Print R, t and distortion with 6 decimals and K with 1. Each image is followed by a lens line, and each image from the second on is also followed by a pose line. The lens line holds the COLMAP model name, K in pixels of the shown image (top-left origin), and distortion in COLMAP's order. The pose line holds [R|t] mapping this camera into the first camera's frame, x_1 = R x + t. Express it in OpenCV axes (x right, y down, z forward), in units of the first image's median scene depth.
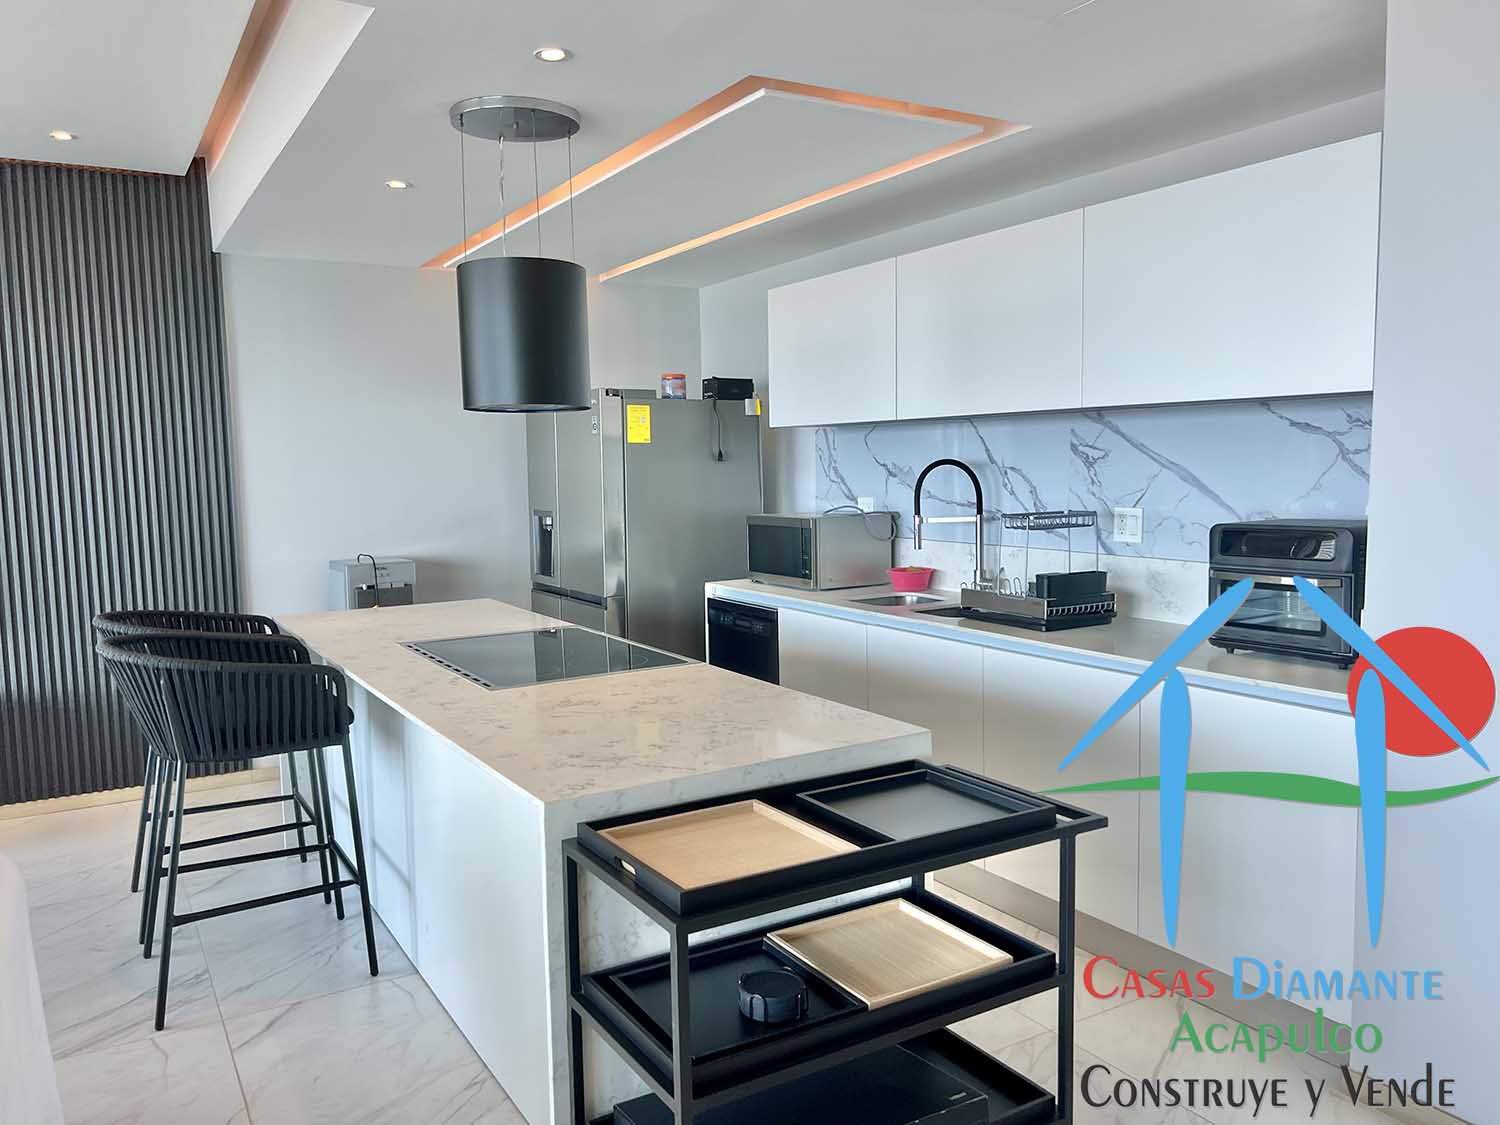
lens RADIAL K [[1119.2, 0, 717.5], [0, 1119.2, 556.2], [0, 0, 1]] dist [0.088391, -0.114720]
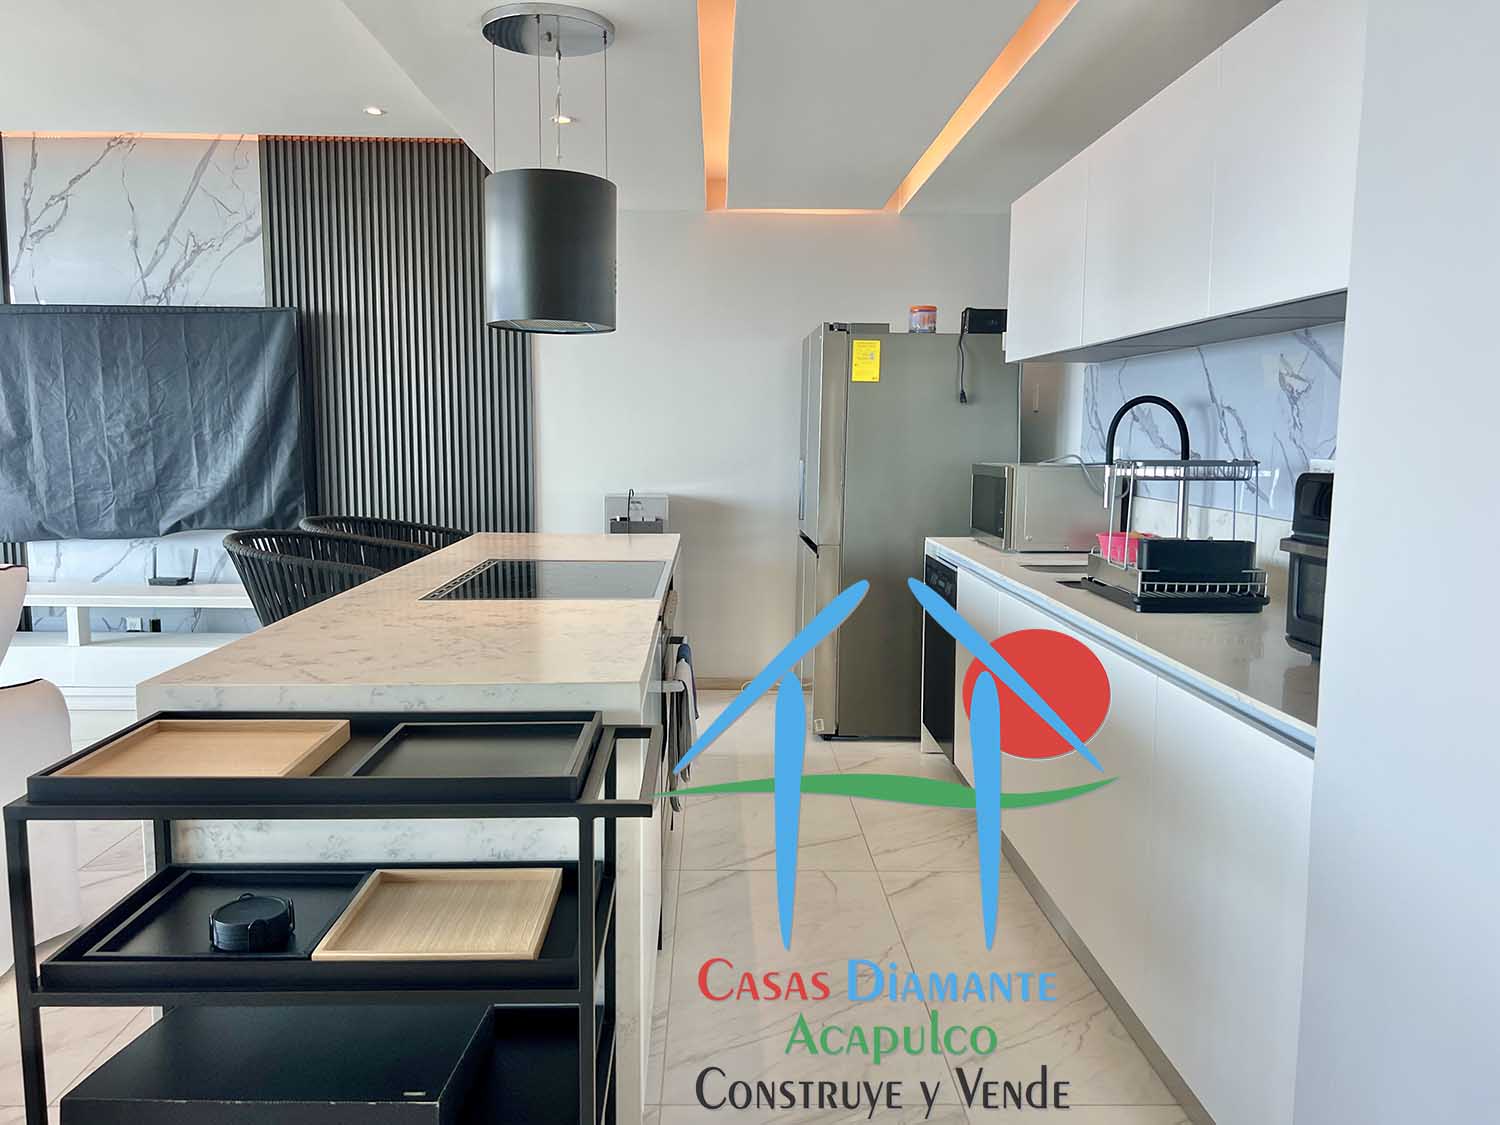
lens RADIAL K [[1119.2, 0, 717.5], [0, 1119.2, 556.2], [0, 0, 1]] dist [0.088391, -0.114720]
pose [[0.871107, 0.076823, -0.485048, 0.336735], [-0.061086, 0.996968, 0.048197, 0.007140], [0.487280, -0.012355, 0.873158, 0.146206]]
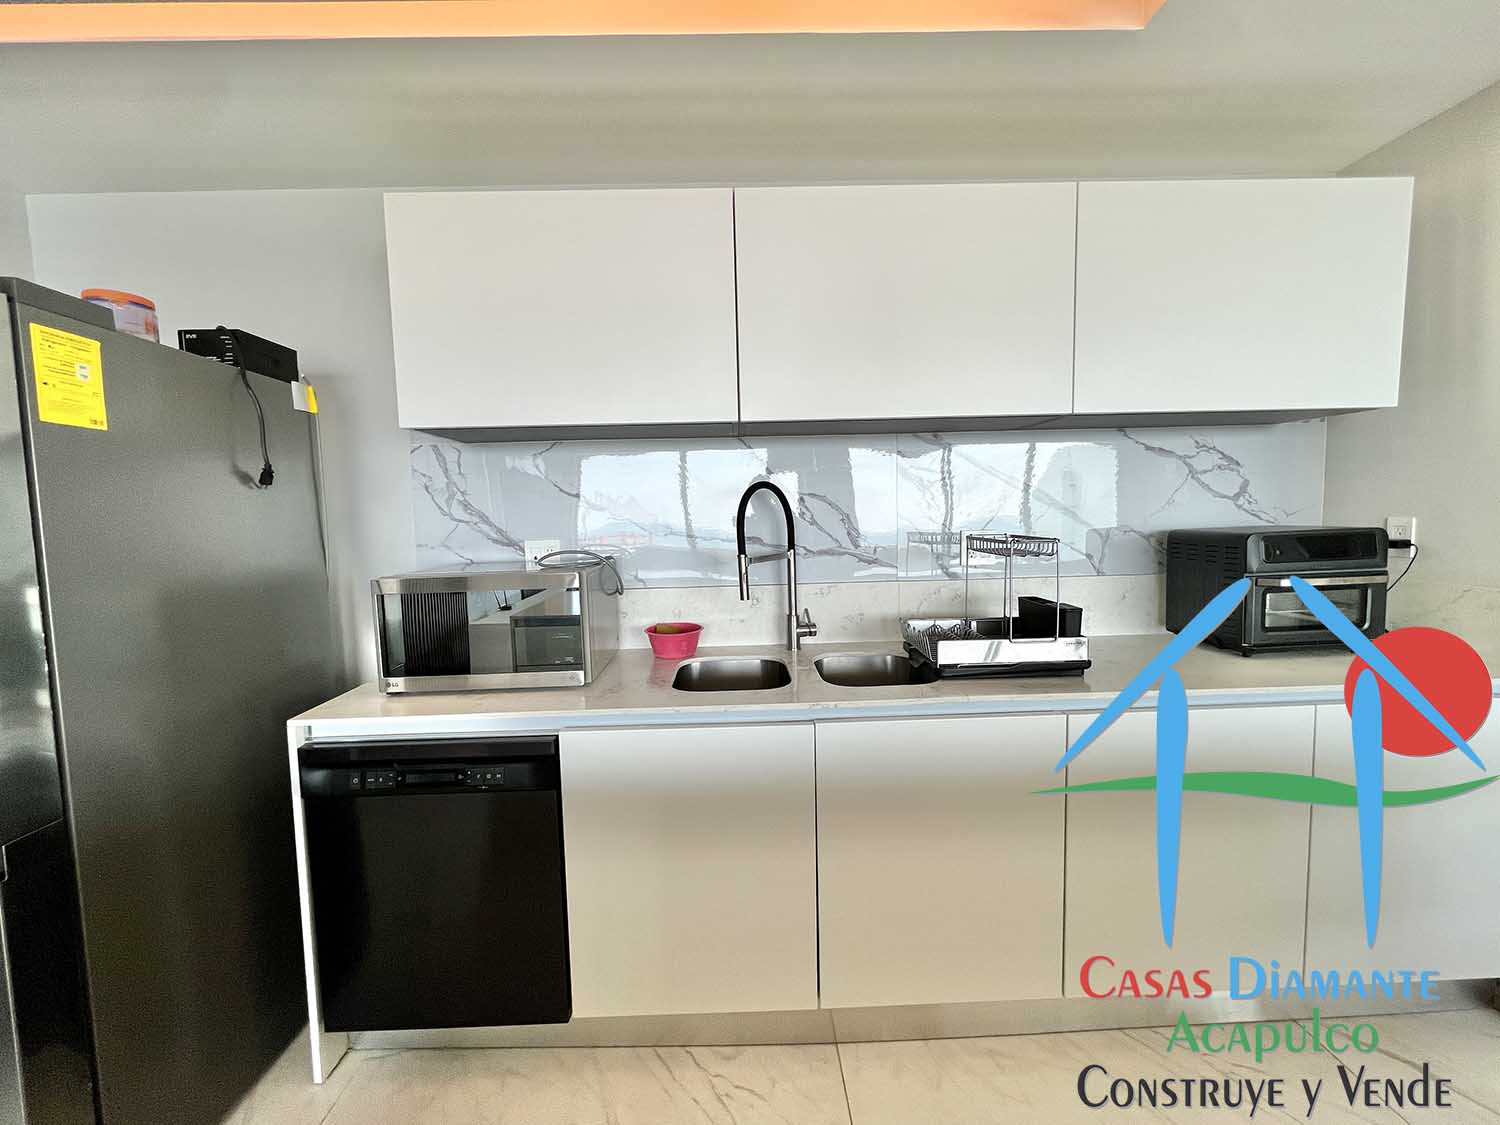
lens RADIAL K [[594.9, 0, 750.5], [0, 594.9, 555.4], [0, 0, 1]] dist [-0.002442, -0.000156]
pose [[0.481337, -0.061281, 0.874391, -0.166205], [0.092931, 0.995499, 0.018611, -0.043210], [-0.871595, 0.072300, 0.484865, 0.808758]]
